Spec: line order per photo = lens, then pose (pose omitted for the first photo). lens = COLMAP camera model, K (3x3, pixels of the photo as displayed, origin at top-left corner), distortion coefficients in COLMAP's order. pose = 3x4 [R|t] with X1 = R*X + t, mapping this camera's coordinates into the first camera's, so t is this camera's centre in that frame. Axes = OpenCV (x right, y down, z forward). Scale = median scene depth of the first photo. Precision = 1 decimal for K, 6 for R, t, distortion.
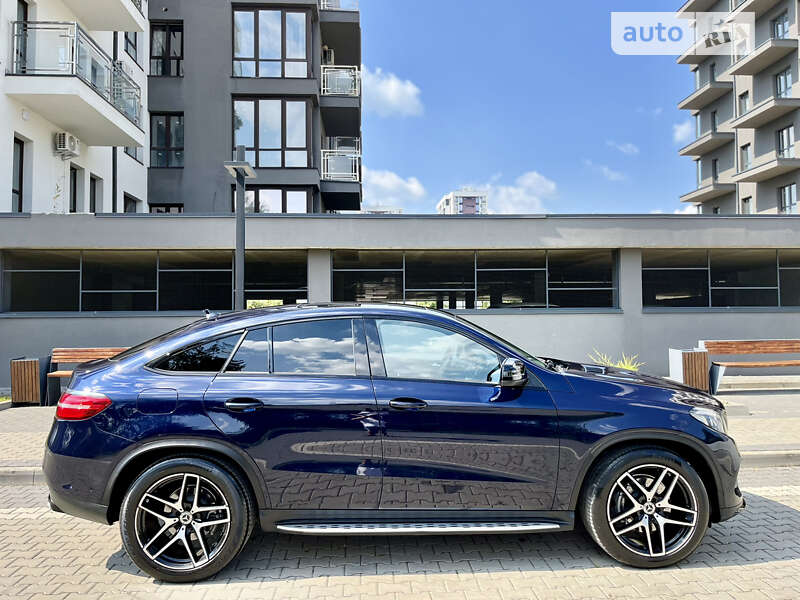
lens RADIAL K [[603.0, 0, 401.2], [0, 603.0, 296.0], [0, 0, 1]] dist [0.059051, -0.084907]
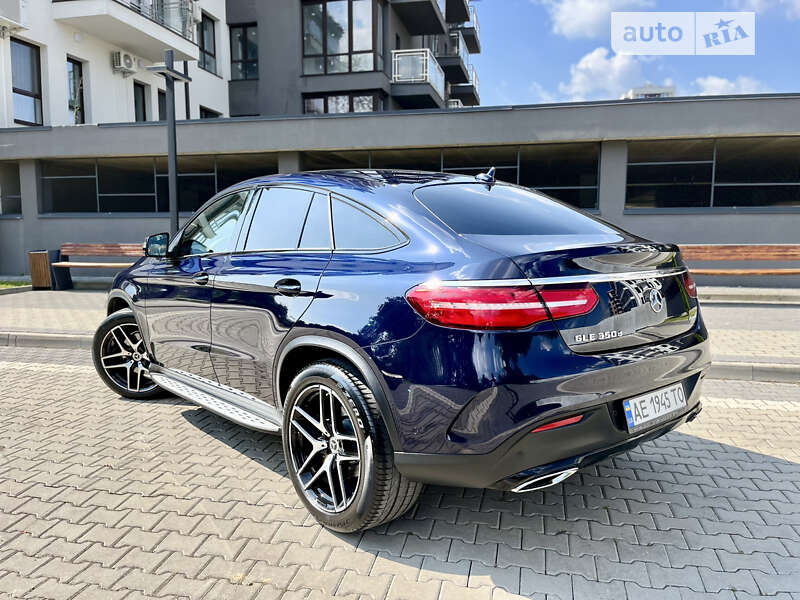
lens RADIAL K [[603.0, 0, 404.5], [0, 603.0, 301.4], [0, 0, 1]] dist [0.059051, -0.084907]
pose [[0.961186, 0.038868, -0.273150, 0.181389], [0.003081, 0.988453, 0.151494, 0.009739], [0.275884, -0.146456, 0.949968, 0.019912]]
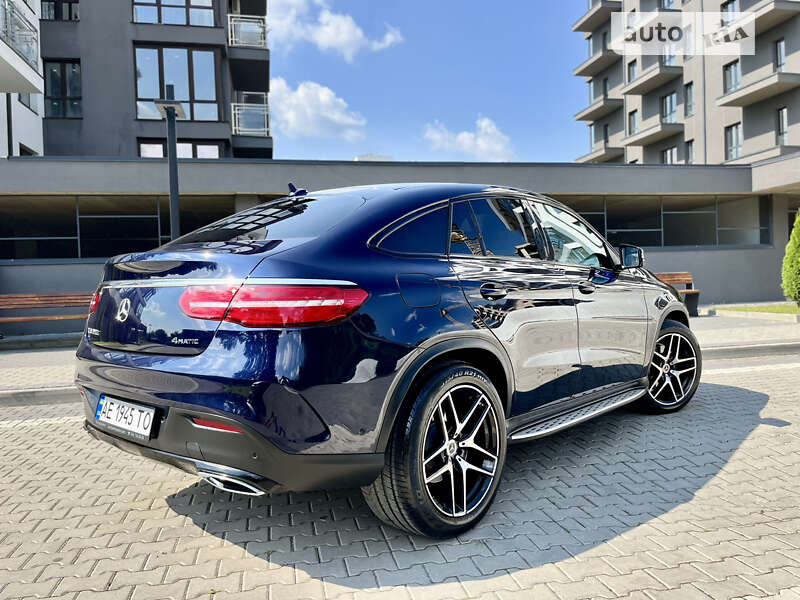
lens RADIAL K [[604.0, 0, 402.1], [0, 604.0, 300.0], [0, 0, 1]] dist [0.054942, -0.078480]
pose [[0.987770, -0.027761, 0.153428, -0.020952], [0.018536, 0.997951, 0.061232, 0.021479], [-0.154813, -0.057640, 0.986261, -0.028860]]
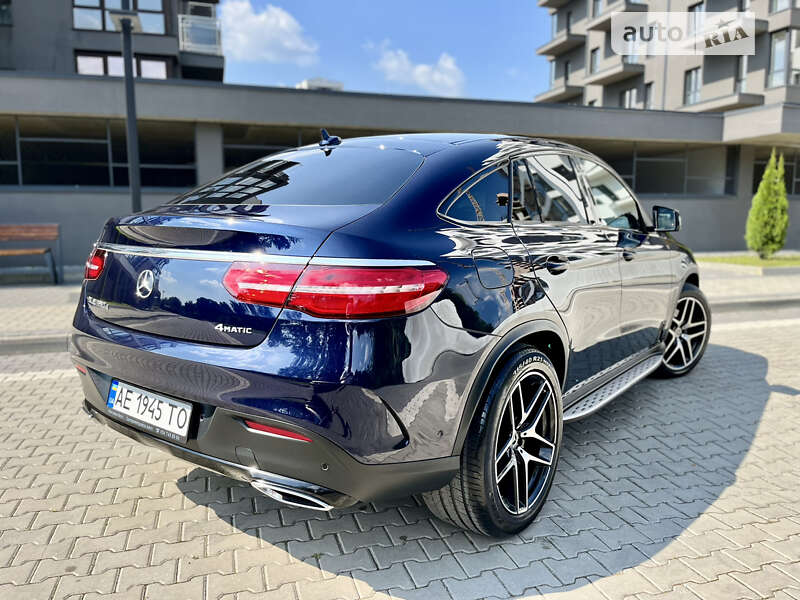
lens RADIAL K [[604.0, 0, 403.0], [0, 604.0, 300.4], [0, 0, 1]] dist [0.054942, -0.078480]
pose [[0.970829, -0.025684, 0.238394, -0.039096], [-0.015747, 0.985270, 0.170279, 0.015010], [-0.239256, -0.169066, 0.956124, -0.008642]]
